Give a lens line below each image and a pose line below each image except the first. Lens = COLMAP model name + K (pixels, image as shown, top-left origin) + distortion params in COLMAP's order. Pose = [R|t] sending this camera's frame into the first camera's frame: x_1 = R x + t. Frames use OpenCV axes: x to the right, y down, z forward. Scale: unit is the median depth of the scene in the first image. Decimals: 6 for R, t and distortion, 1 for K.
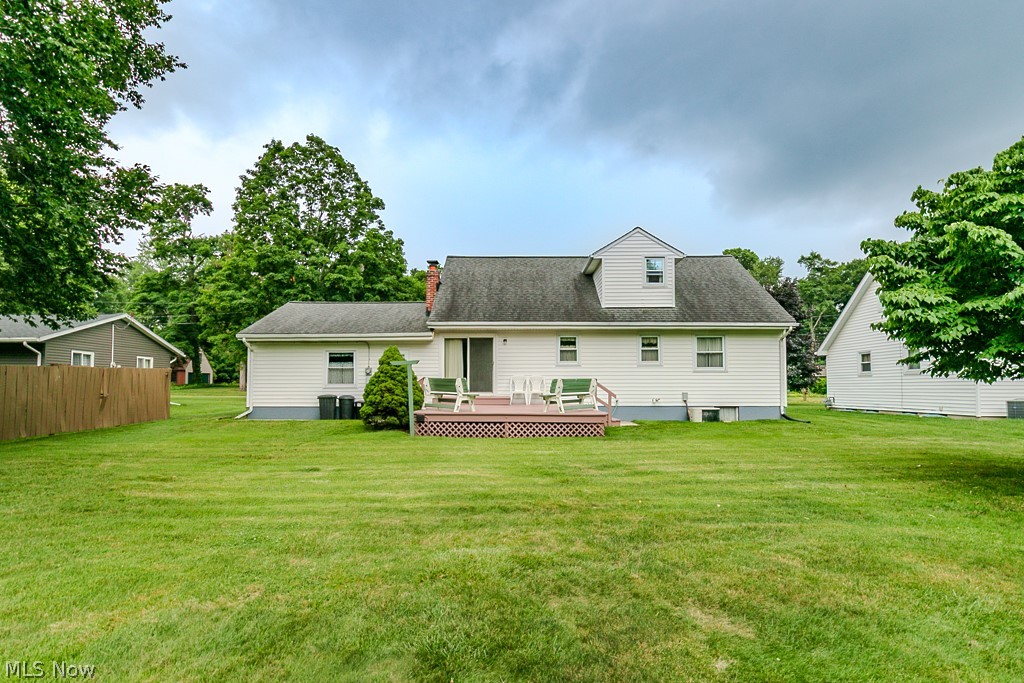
lens RADIAL K [[533.9, 0, 510.9], [0, 533.9, 358.8], [0, 0, 1]] dist [-0.001773, -0.000517]
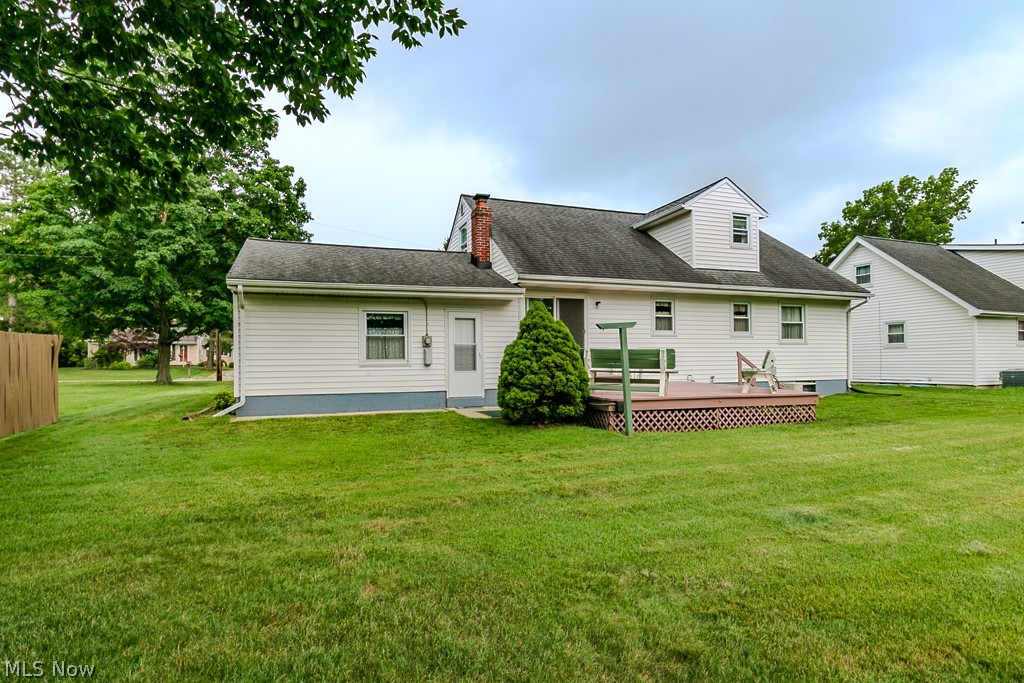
lens RADIAL K [[533.9, 0, 510.9], [0, 533.9, 358.8], [0, 0, 1]] dist [-0.001773, -0.000517]
pose [[0.939102, -0.005827, 0.343590, -0.402171], [-0.008631, 0.999141, 0.040536, 0.016844], [-0.343531, -0.041033, 0.938245, 0.299204]]
